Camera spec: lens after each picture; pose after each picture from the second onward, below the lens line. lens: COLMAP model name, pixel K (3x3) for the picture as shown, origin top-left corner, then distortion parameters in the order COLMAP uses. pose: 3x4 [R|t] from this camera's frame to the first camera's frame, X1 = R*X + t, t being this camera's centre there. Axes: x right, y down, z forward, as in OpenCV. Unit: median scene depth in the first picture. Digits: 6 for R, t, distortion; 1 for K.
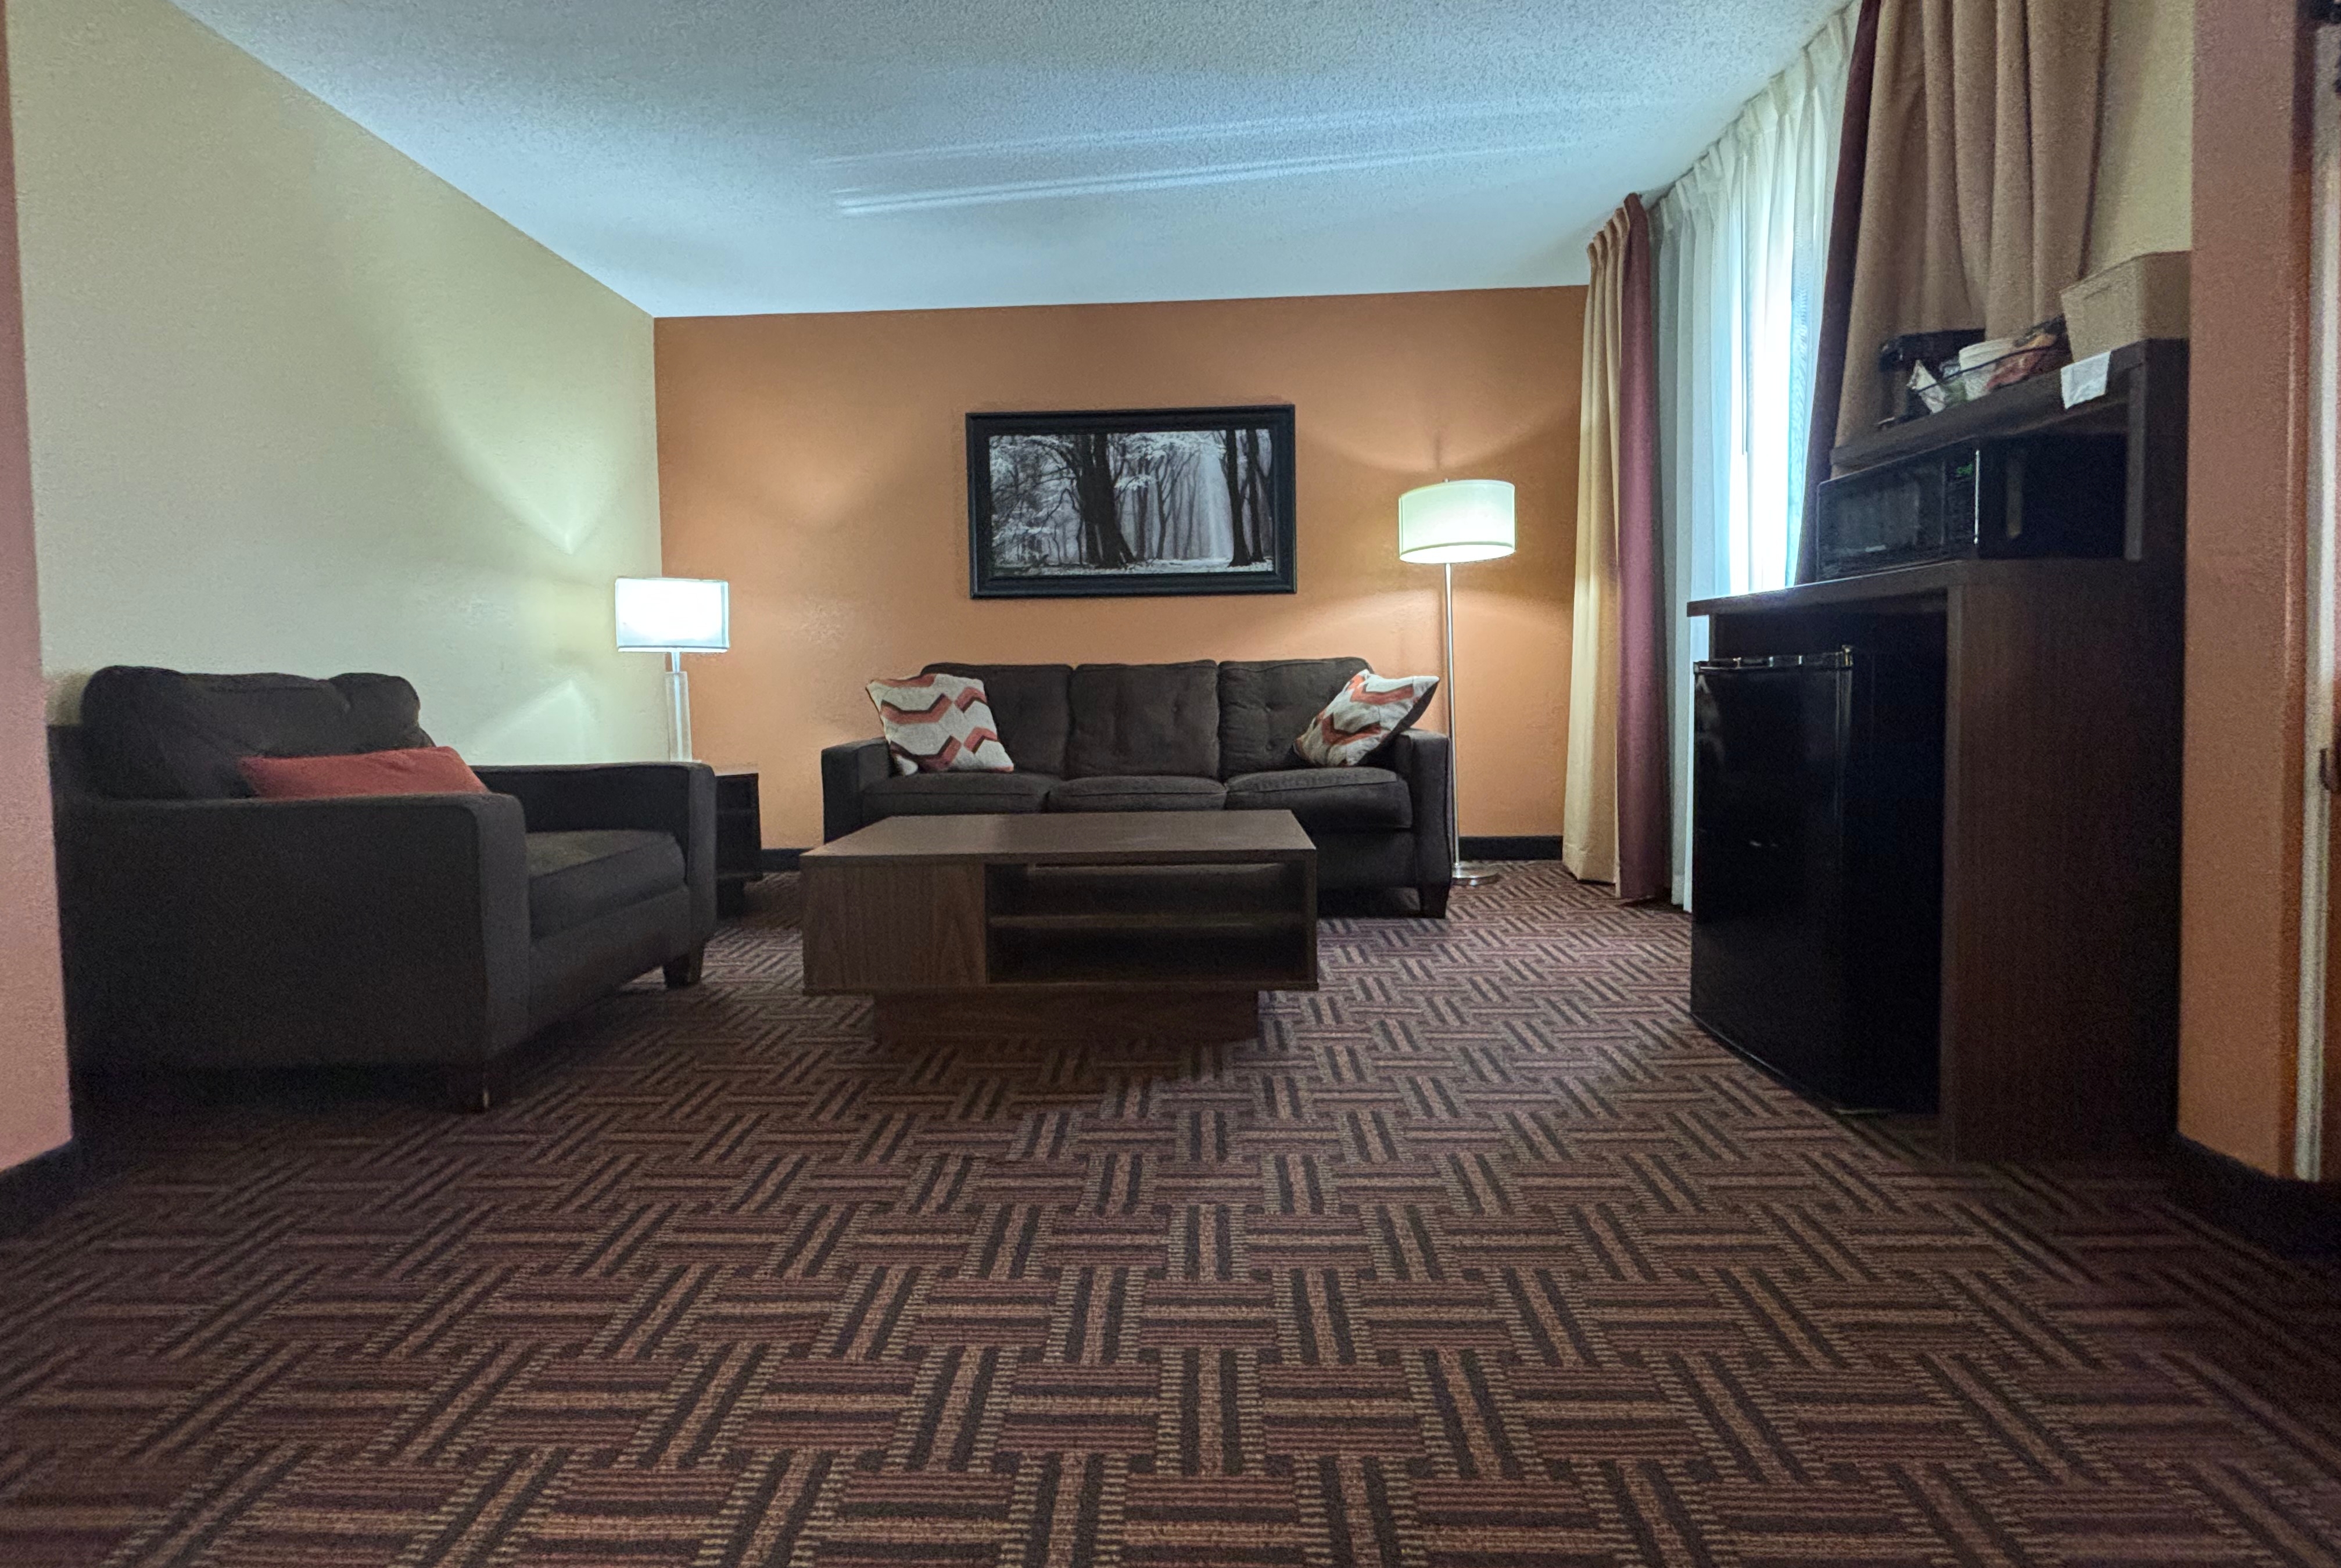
lens RADIAL K [[939.5, 0, 1166.9], [0, 939.5, 707.2], [0, 0, 1]] dist [0.003701, -0.001301]
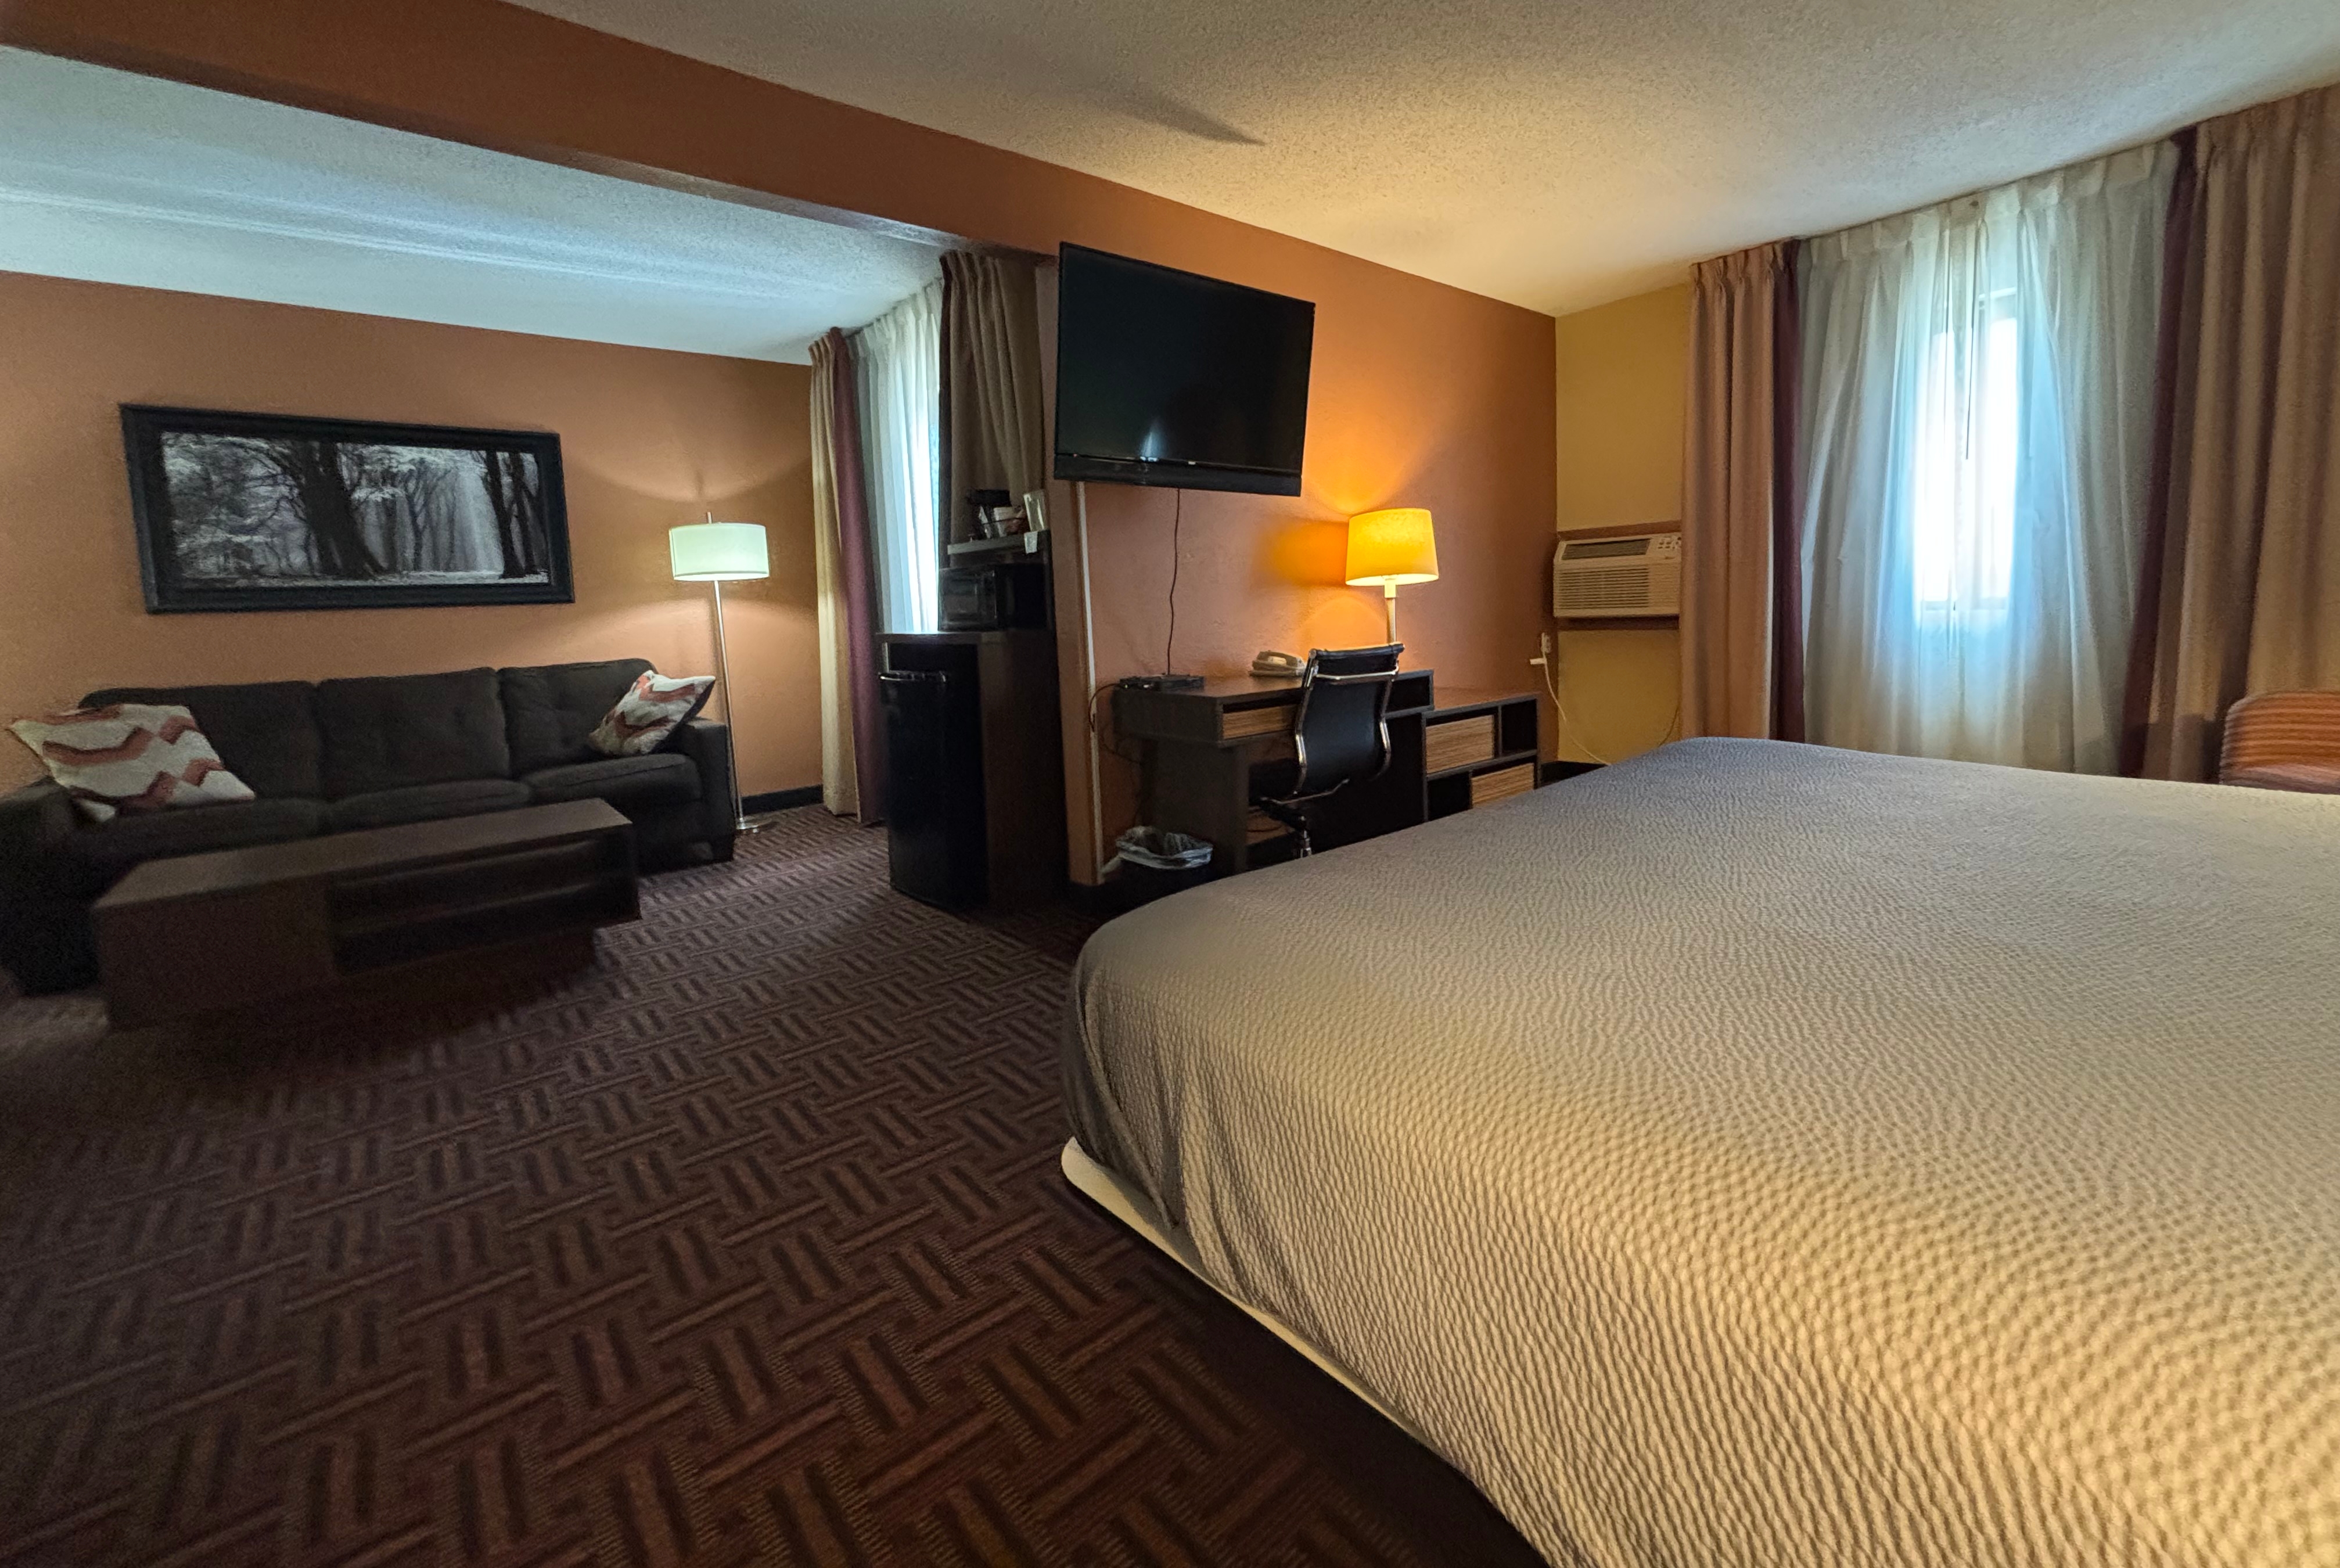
lens RADIAL K [[939.1, 0, 1168.2], [0, 939.1, 683.4], [0, 0, 1]] dist [0.003701, -0.001301]
pose [[0.745310, -0.070180, 0.663014, -0.088662], [0.047786, 0.997510, 0.051869, -0.051675], [-0.665004, -0.006976, 0.746808, -0.324297]]
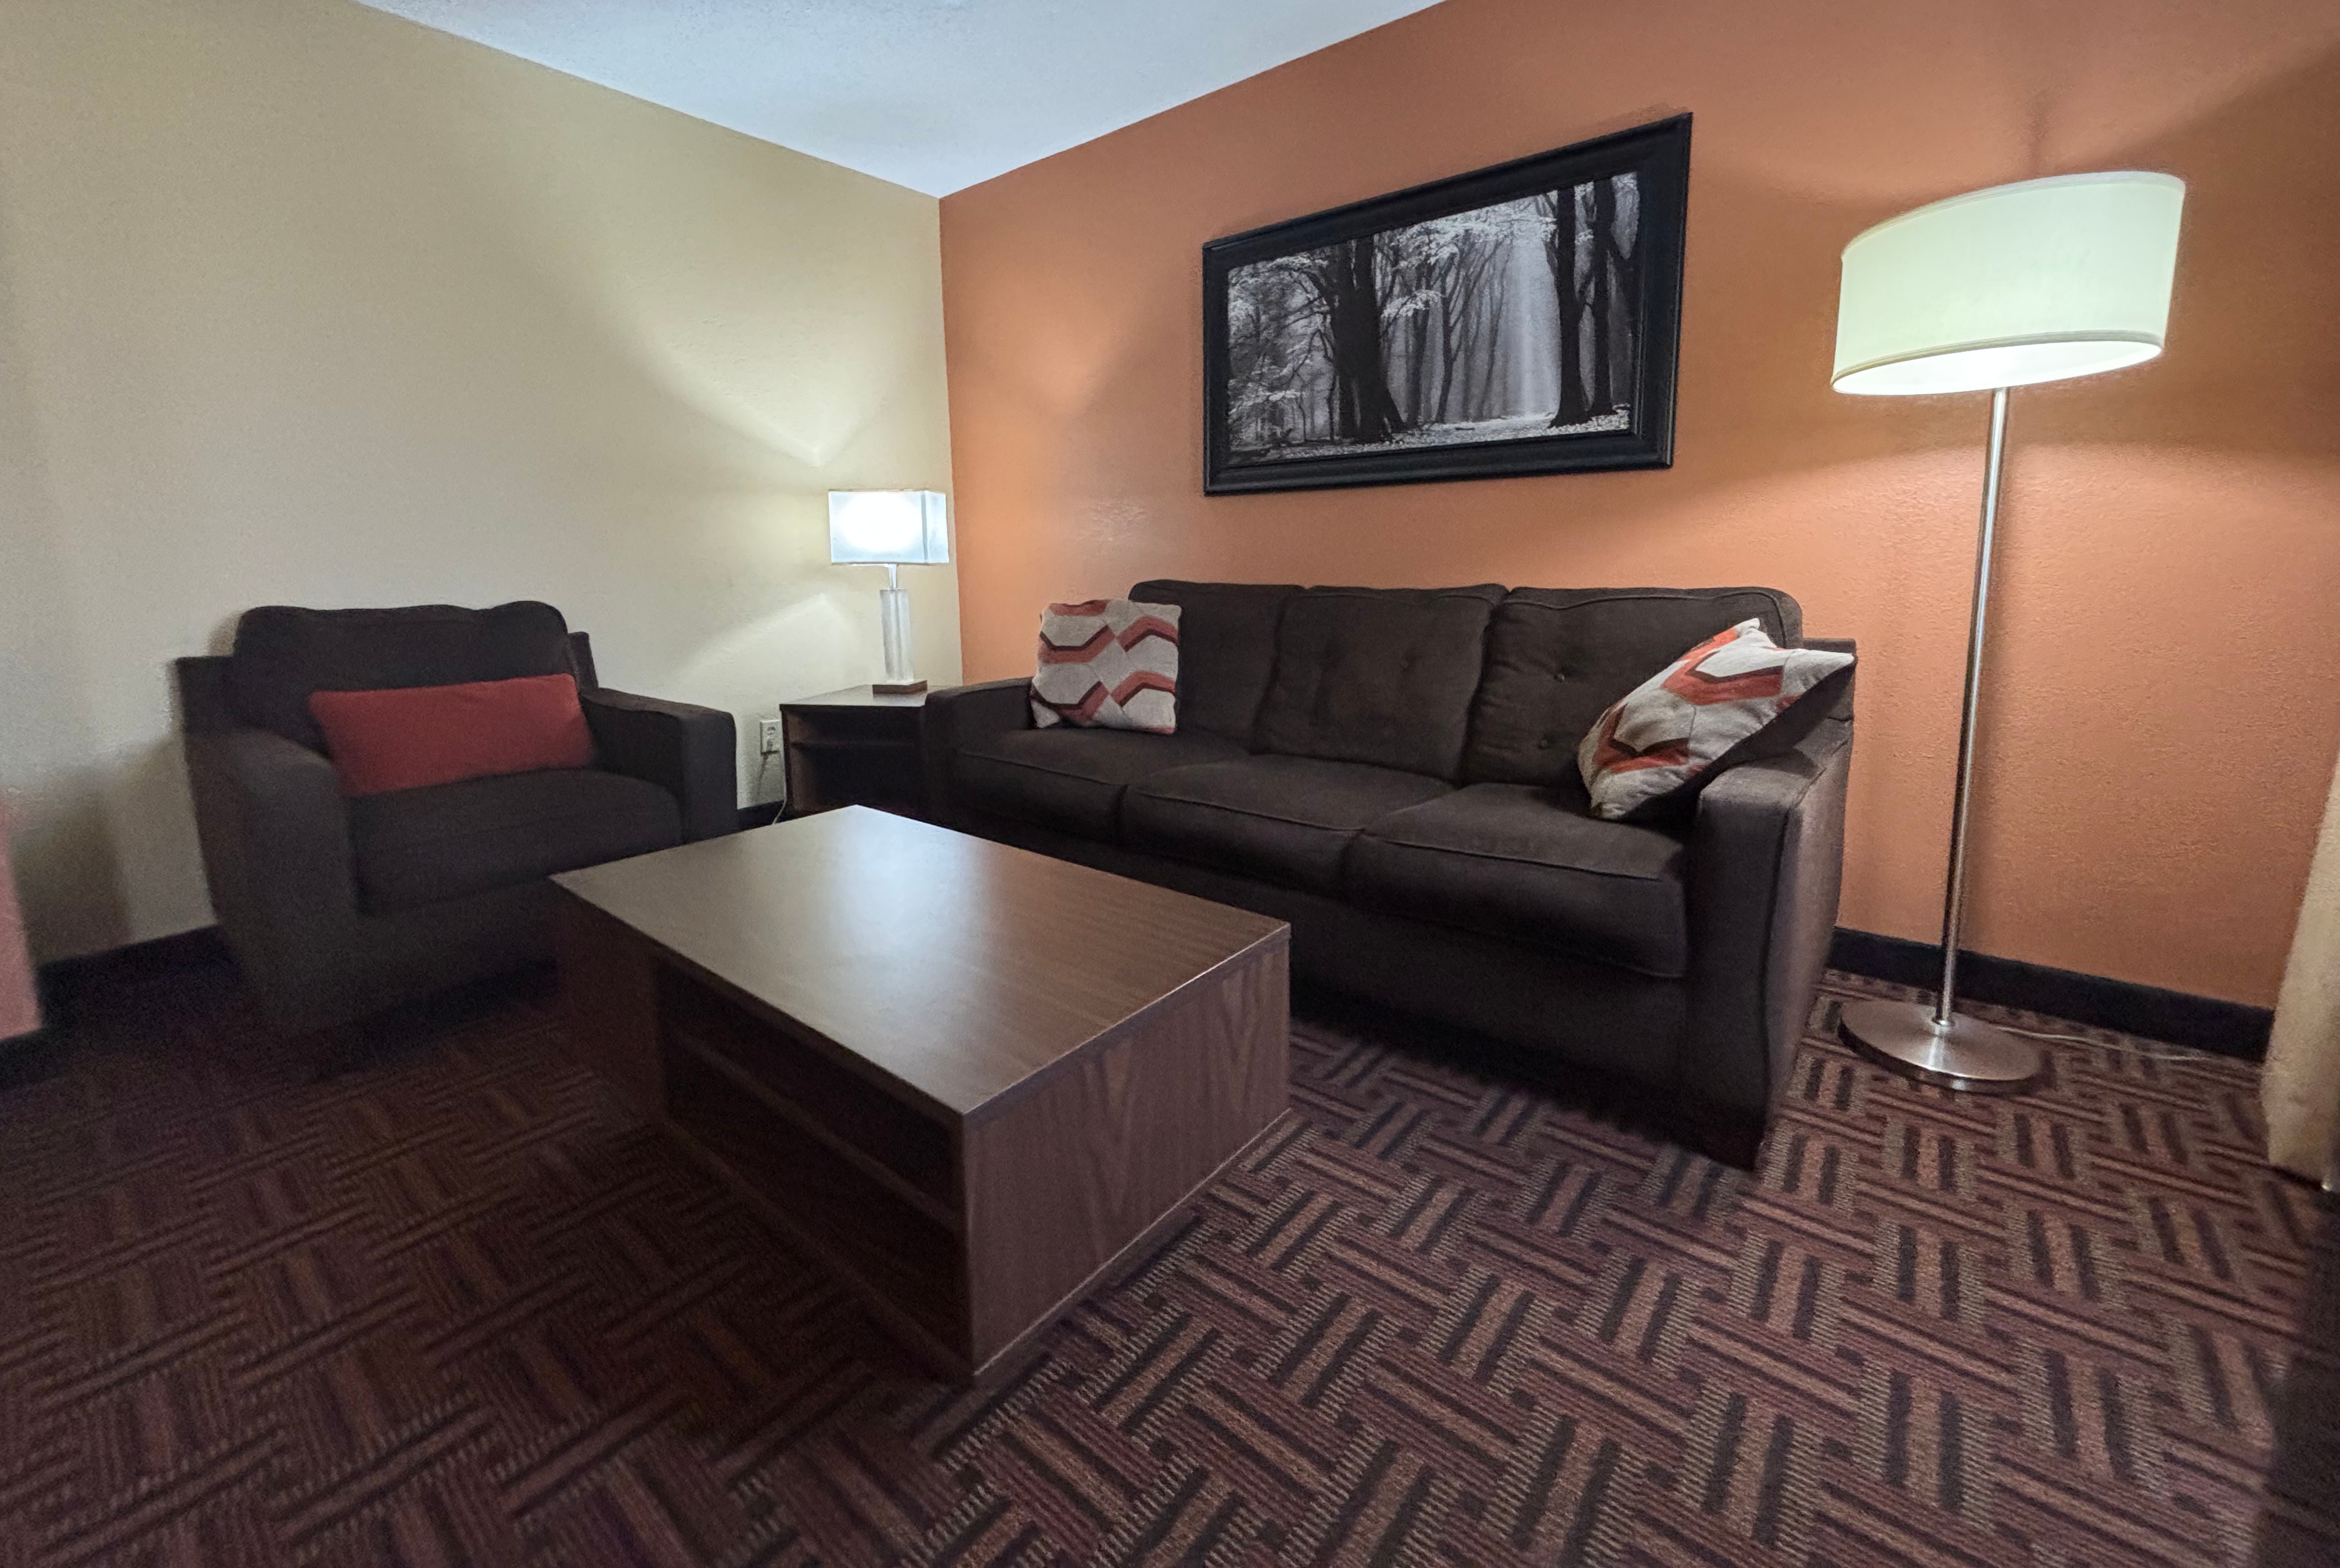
lens RADIAL K [[939.1, 0, 1167.1], [0, 939.1, 691.3], [0, 0, 1]] dist [0.003701, -0.001301]
pose [[0.797591, 0.095213, -0.595637, 0.254252], [-0.019693, 0.991047, 0.132050, -0.059556], [0.602877, -0.093592, 0.792326, 0.372635]]
